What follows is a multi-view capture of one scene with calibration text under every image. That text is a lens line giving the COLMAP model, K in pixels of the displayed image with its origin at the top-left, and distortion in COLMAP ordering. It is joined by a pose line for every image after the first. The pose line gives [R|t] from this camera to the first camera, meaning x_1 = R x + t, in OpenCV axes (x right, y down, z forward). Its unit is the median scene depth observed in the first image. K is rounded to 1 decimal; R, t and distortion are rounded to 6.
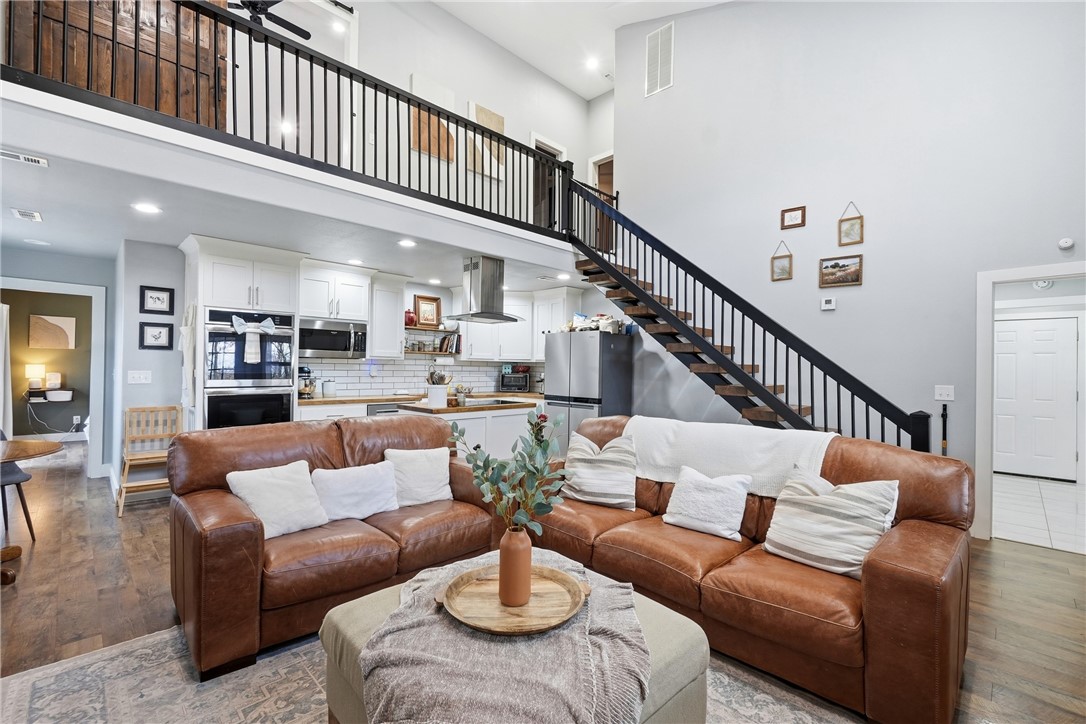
lens RADIAL K [[476.5, 0, 528.9], [0, 476.5, 367.2], [0, 0, 1]] dist [-0.006108, 0.001296]
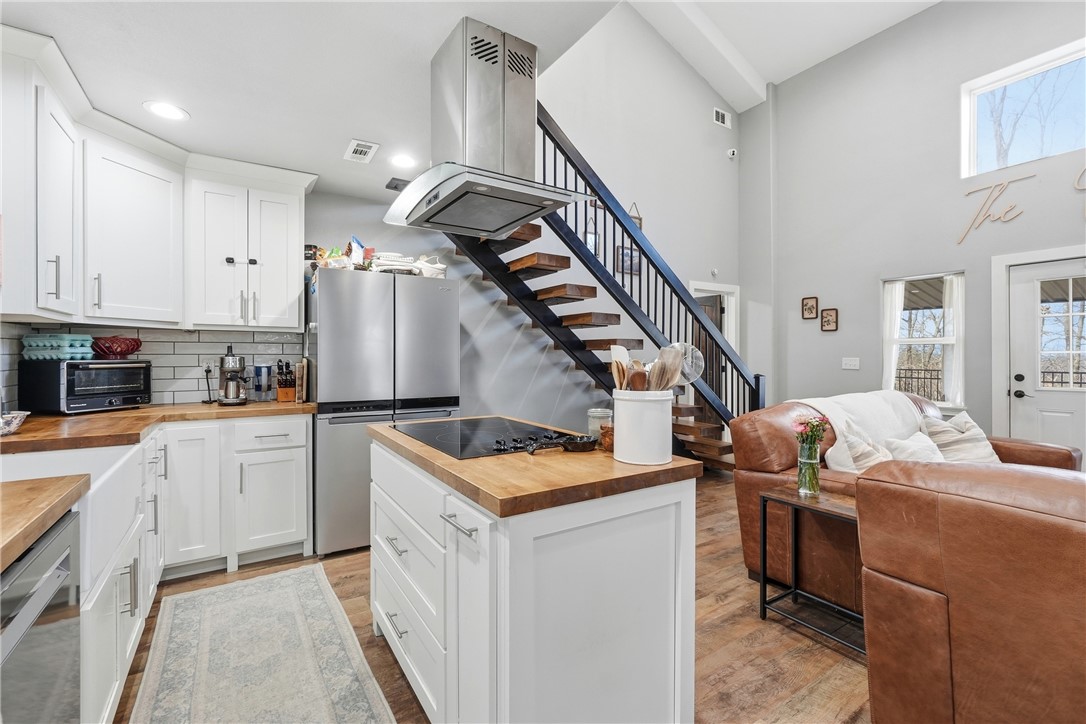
lens RADIAL K [[476.5, 0, 534.5], [0, 476.5, 357.3], [0, 0, 1]] dist [-0.006108, 0.001296]
pose [[0.190382, -0.021347, 0.981478, -0.437753], [0.001044, 0.999767, 0.021543, 0.006051], [-0.981710, -0.003077, 0.190360, 0.843945]]
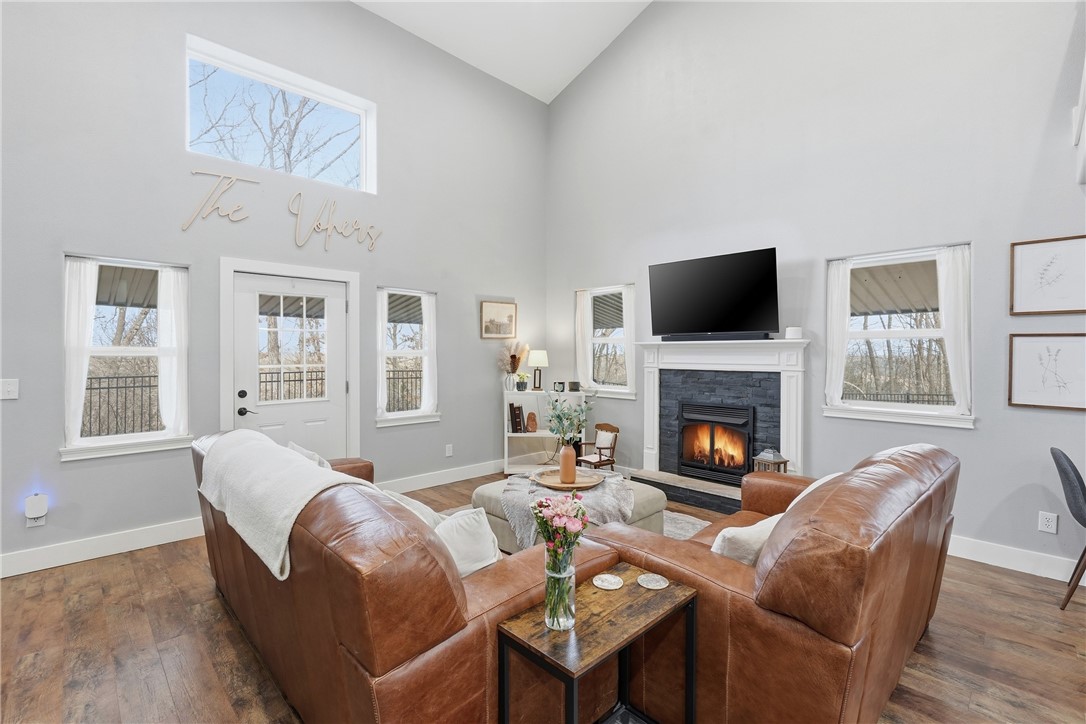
lens RADIAL K [[476.5, 0, 550.2], [0, 476.5, 353.4], [0, 0, 1]] dist [-0.006108, 0.001296]
pose [[-0.999798, -0.019760, -0.003575, 0.008505], [-0.019737, 0.999785, -0.006306, -0.009027], [0.003699, -0.006234, -0.999974, 0.934489]]
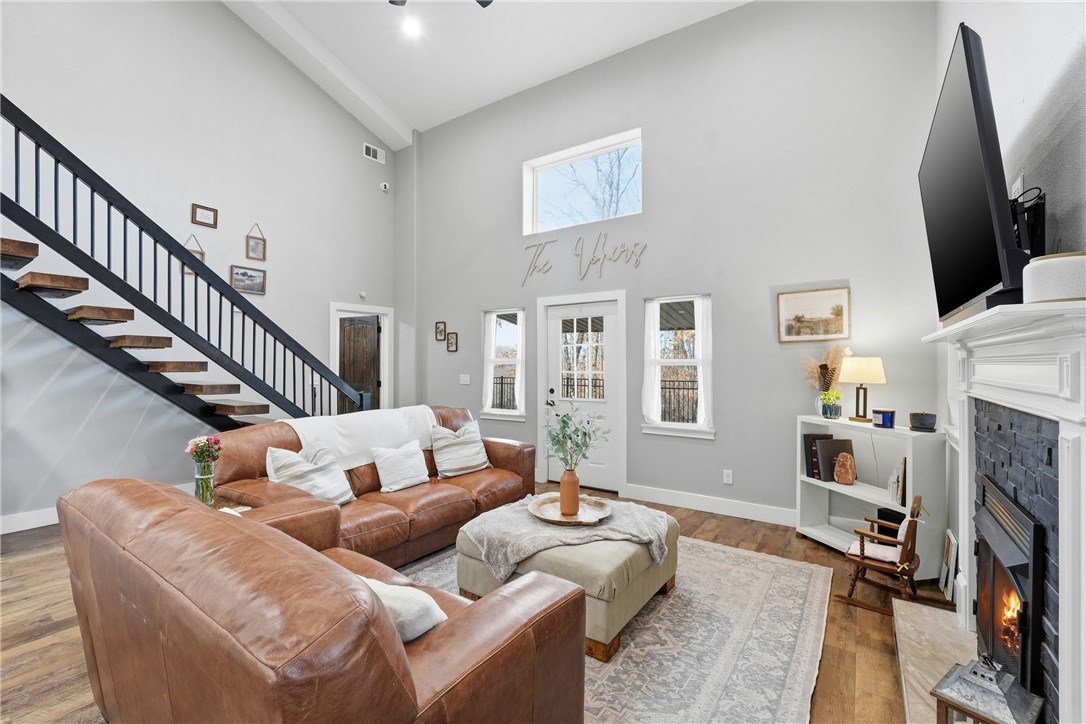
lens RADIAL K [[476.5, 0, 543.3], [0, 476.5, 358.3], [0, 0, 1]] dist [-0.006108, 0.001296]
pose [[-0.202257, -0.011090, 0.979270, -0.530086], [-0.008767, 0.999916, 0.009514, -0.023072], [-0.979293, -0.006661, -0.202338, 0.442133]]
